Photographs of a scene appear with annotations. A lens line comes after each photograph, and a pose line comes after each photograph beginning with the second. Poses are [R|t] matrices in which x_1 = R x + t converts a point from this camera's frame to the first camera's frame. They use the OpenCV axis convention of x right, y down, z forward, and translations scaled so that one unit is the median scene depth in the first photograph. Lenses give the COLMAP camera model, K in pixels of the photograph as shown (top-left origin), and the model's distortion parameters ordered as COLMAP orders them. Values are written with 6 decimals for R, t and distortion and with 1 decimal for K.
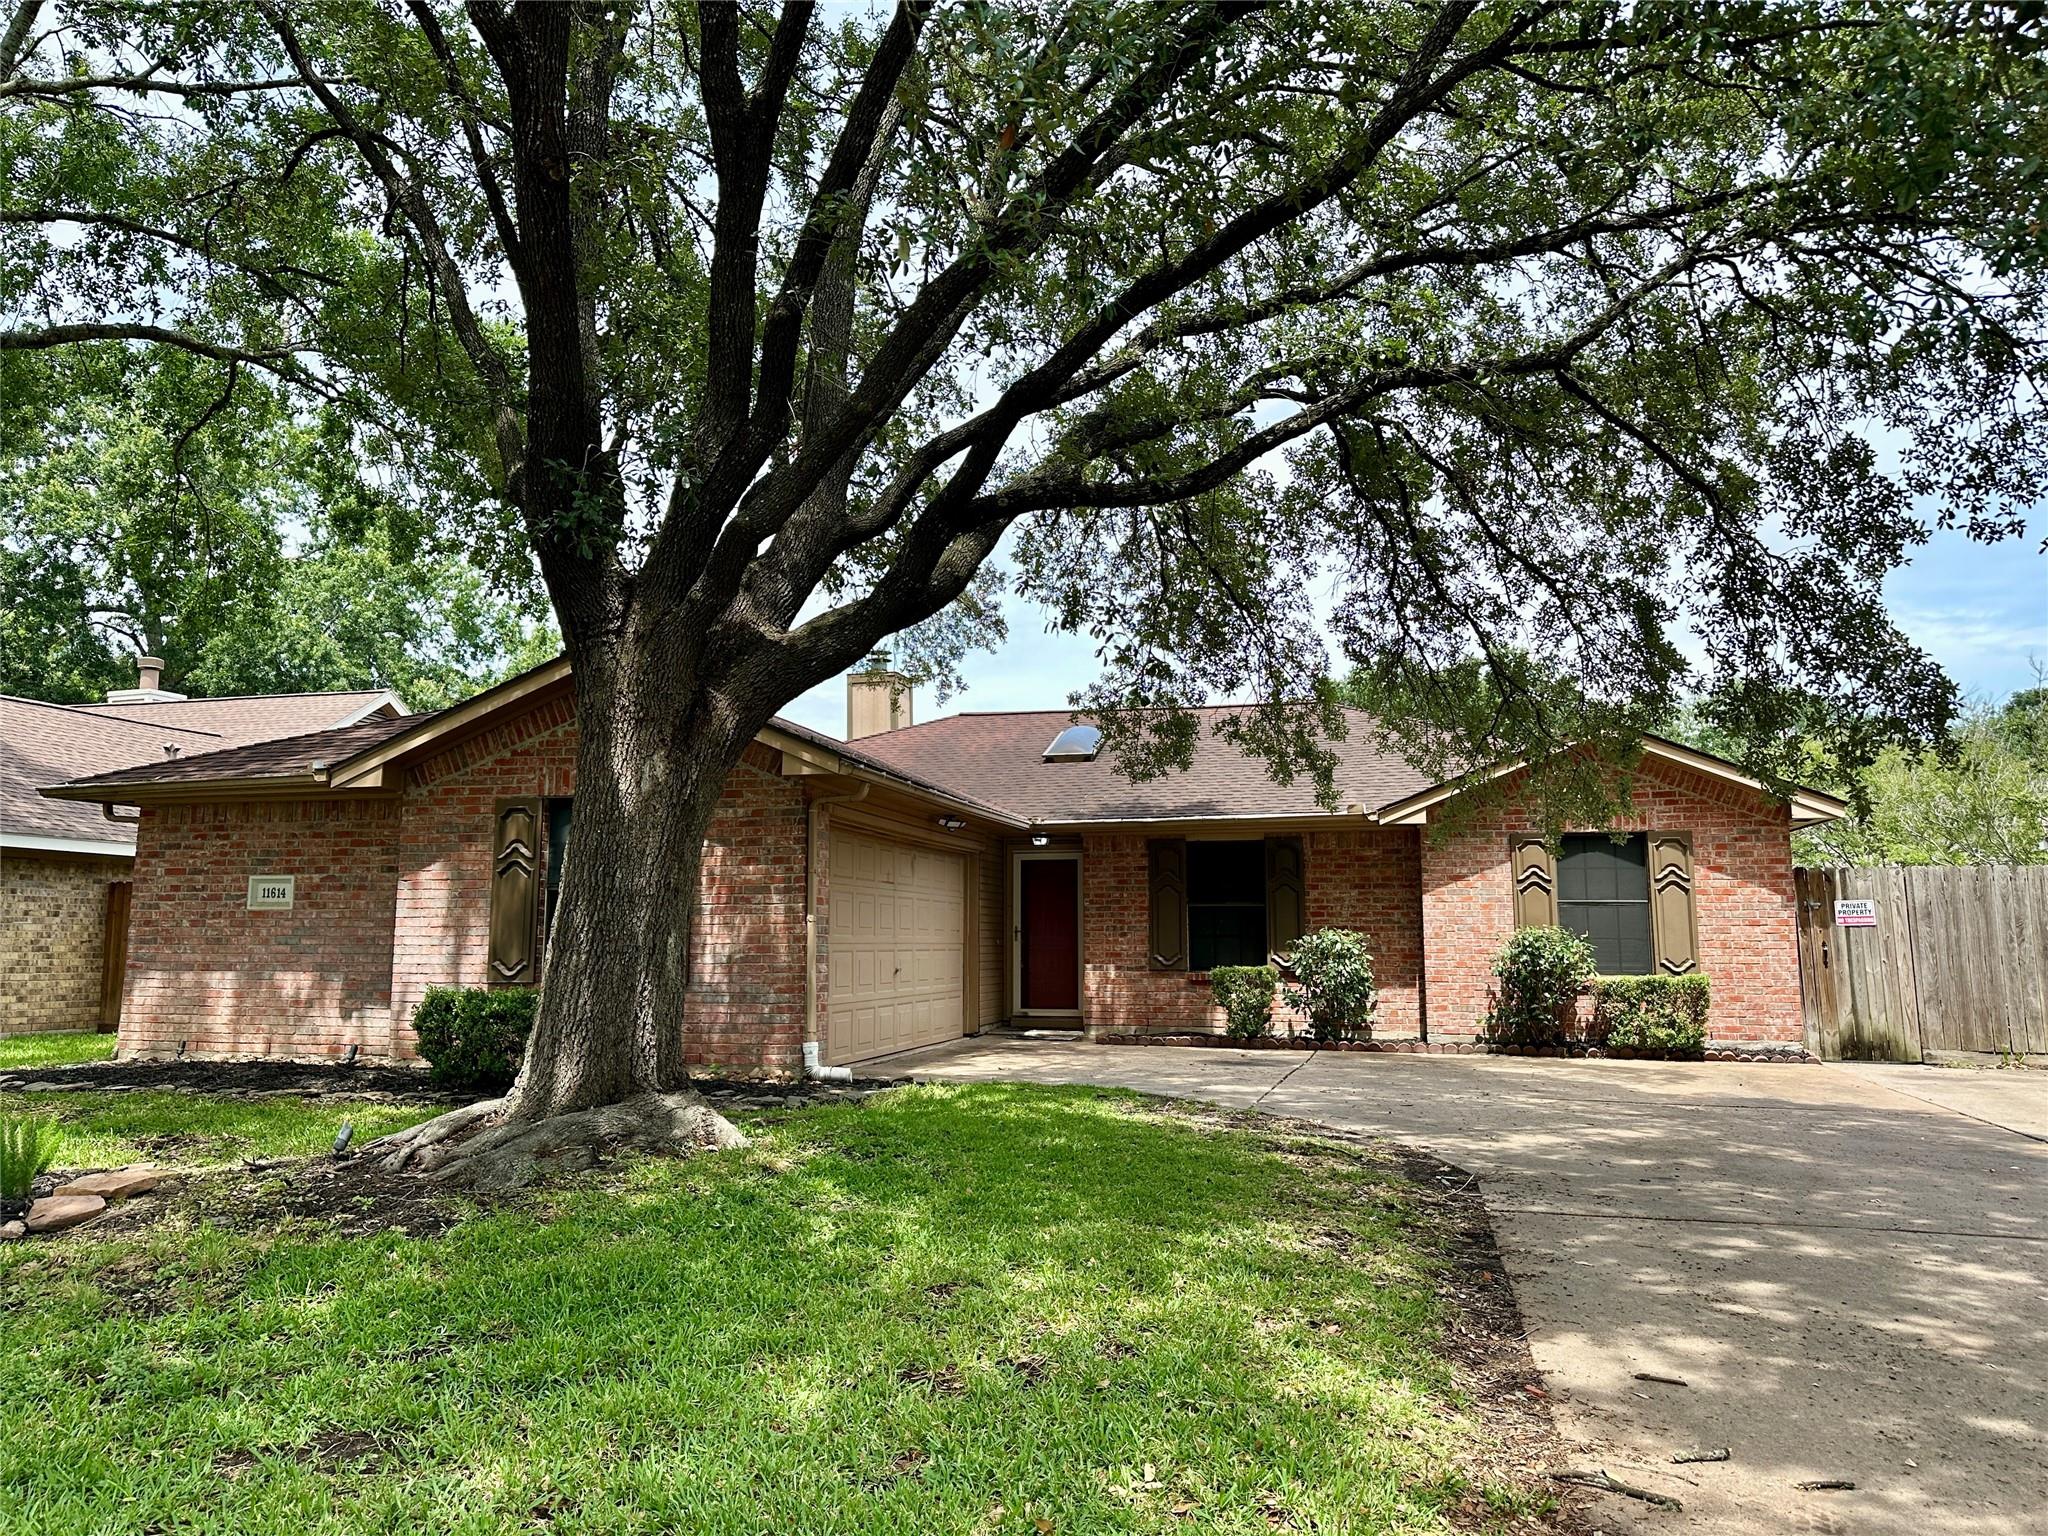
lens RADIAL K [[1419.8, 0, 1002.0], [0, 1419.8, 746.6], [0, 0, 1]] dist [0.030656, -0.049289]
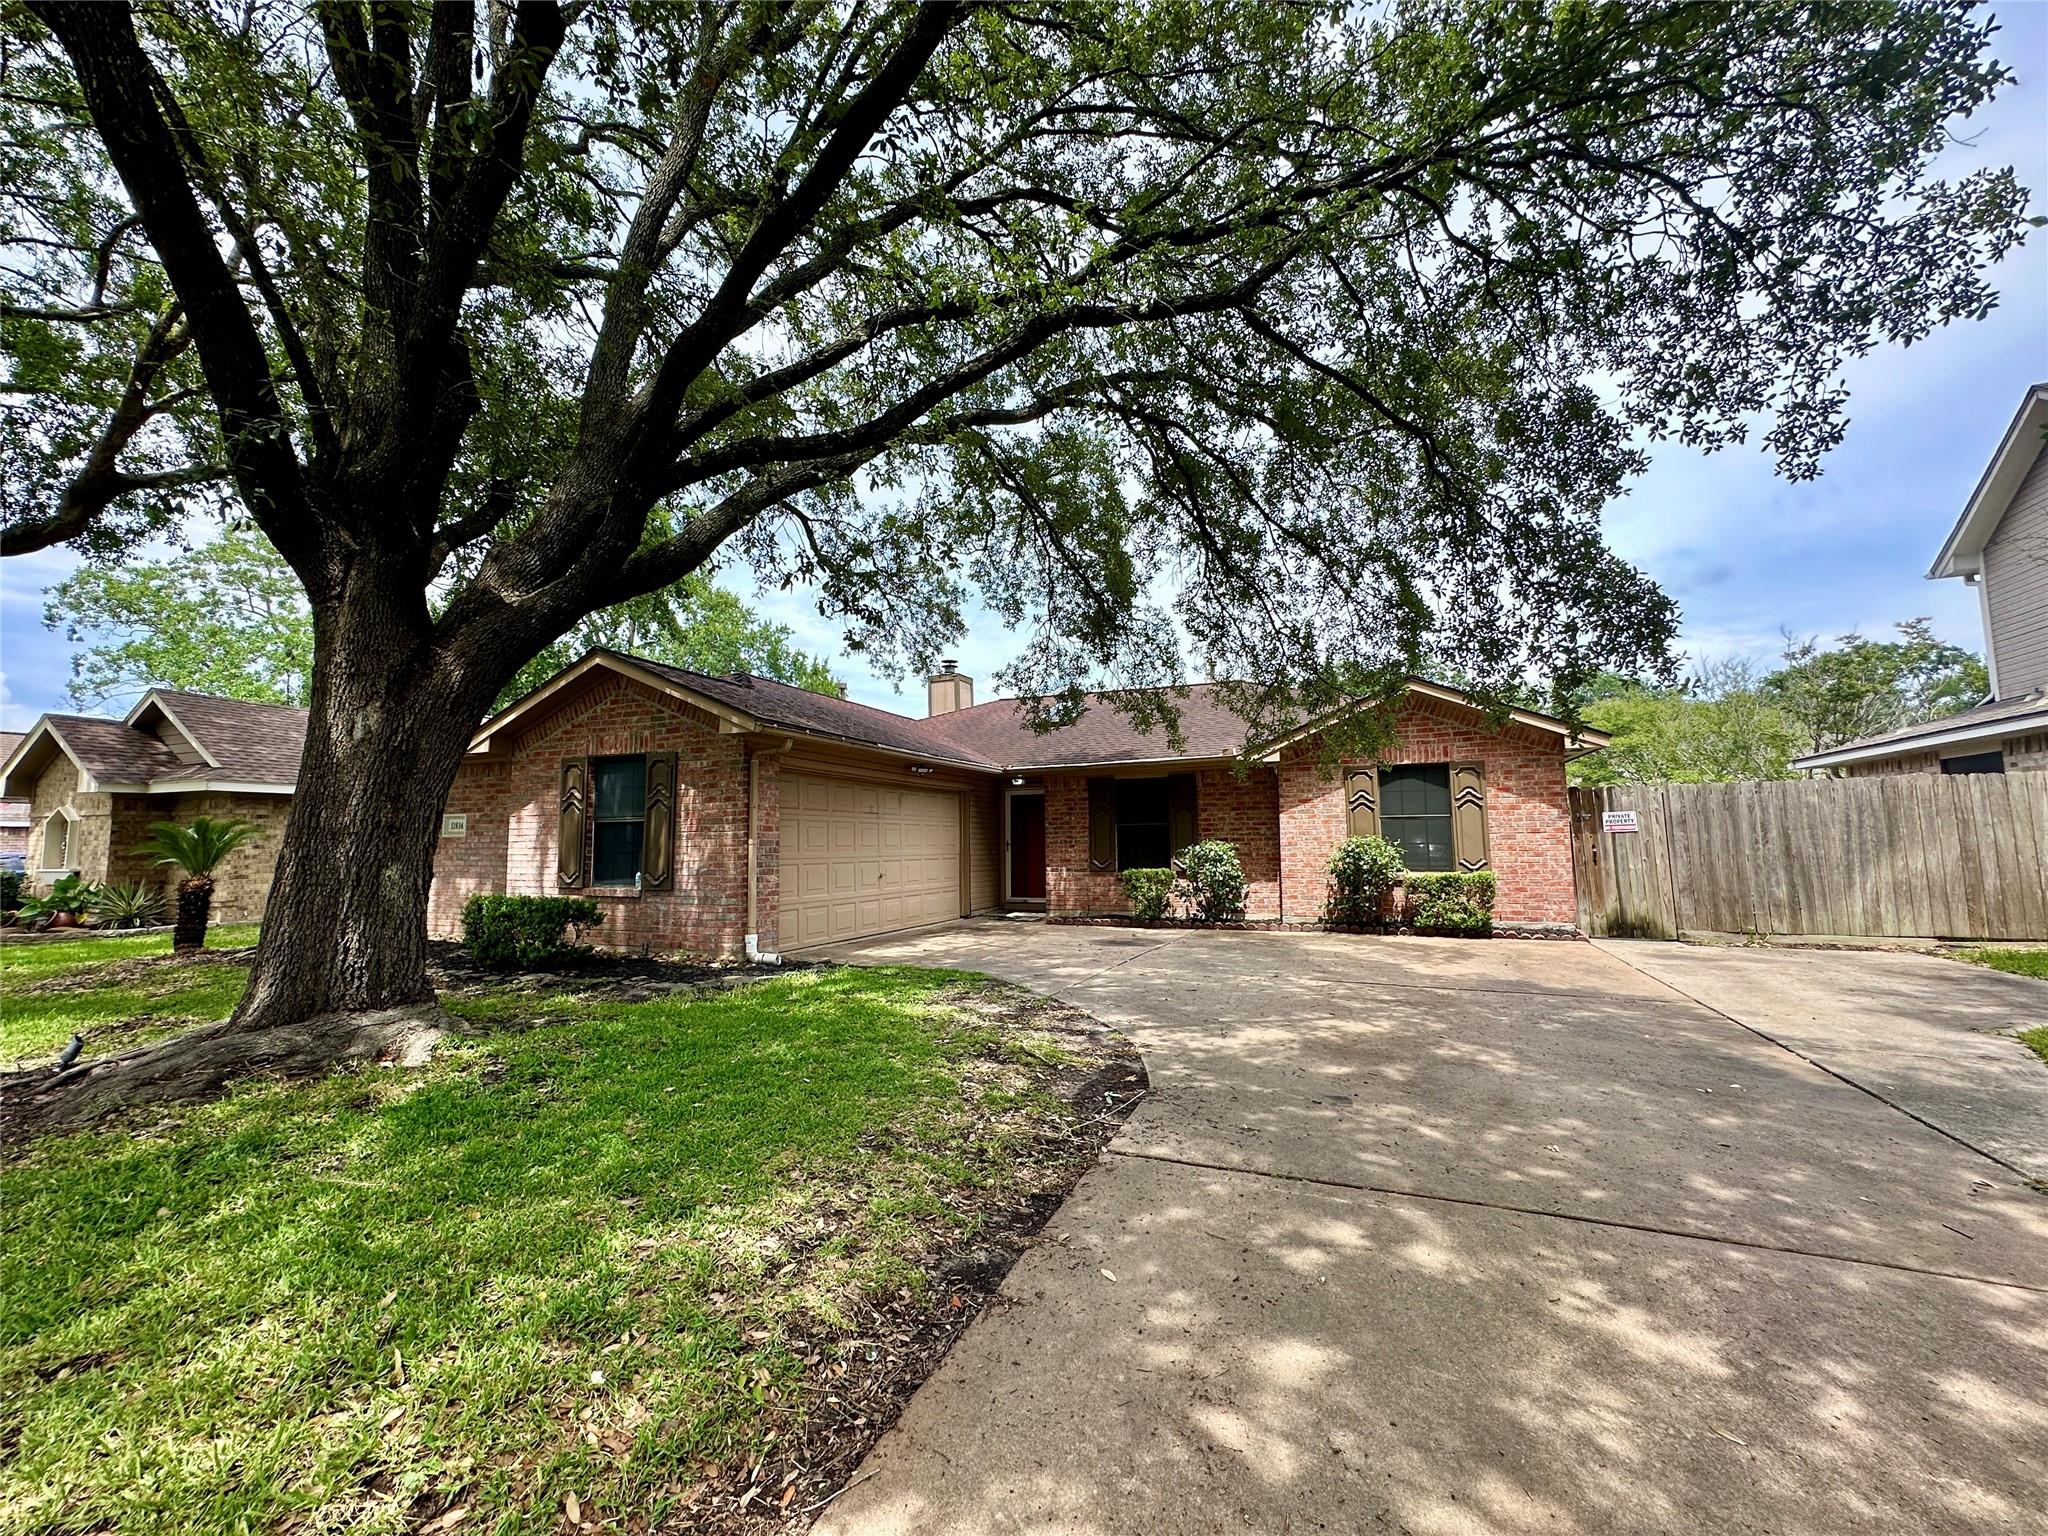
lens RADIAL K [[816.2, 0, 1025.5], [0, 816.2, 761.0], [0, 0, 1]] dist [-0.005179, 0.000911]
pose [[0.991168, -0.025840, -0.130072, 0.185281], [0.030625, 0.998921, 0.034924, 0.022734], [0.129029, -0.038599, 0.990889, 0.235726]]
